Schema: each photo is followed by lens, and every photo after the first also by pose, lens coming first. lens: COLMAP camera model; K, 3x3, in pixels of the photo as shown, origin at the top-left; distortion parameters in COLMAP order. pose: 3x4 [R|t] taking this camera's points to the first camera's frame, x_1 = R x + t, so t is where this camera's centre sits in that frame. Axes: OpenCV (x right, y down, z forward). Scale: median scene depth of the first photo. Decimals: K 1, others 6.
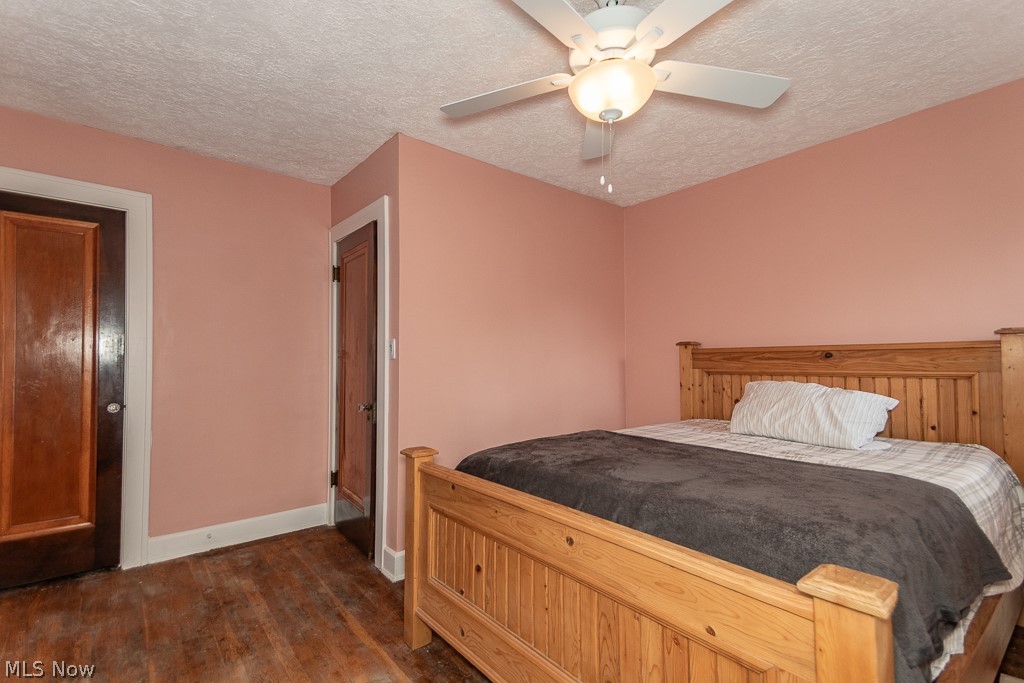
lens RADIAL K [[468.1, 0, 506.5], [0, 468.1, 347.5], [0, 0, 1]] dist [0.060695, -0.024595]
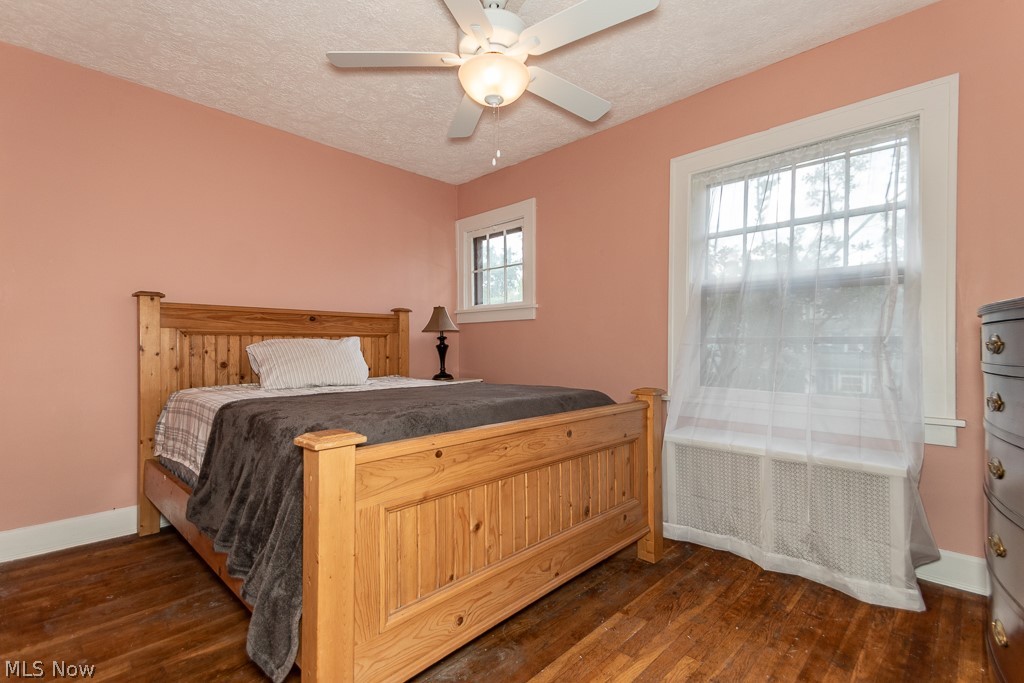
lens RADIAL K [[468.1, 0, 506.5], [0, 468.1, 347.5], [0, 0, 1]] dist [0.060695, -0.024595]
pose [[-0.119819, 0.003812, 0.992788, -0.583336], [-0.026942, 0.999612, -0.007090, 0.085206], [-0.992430, -0.027597, -0.119670, 0.658168]]
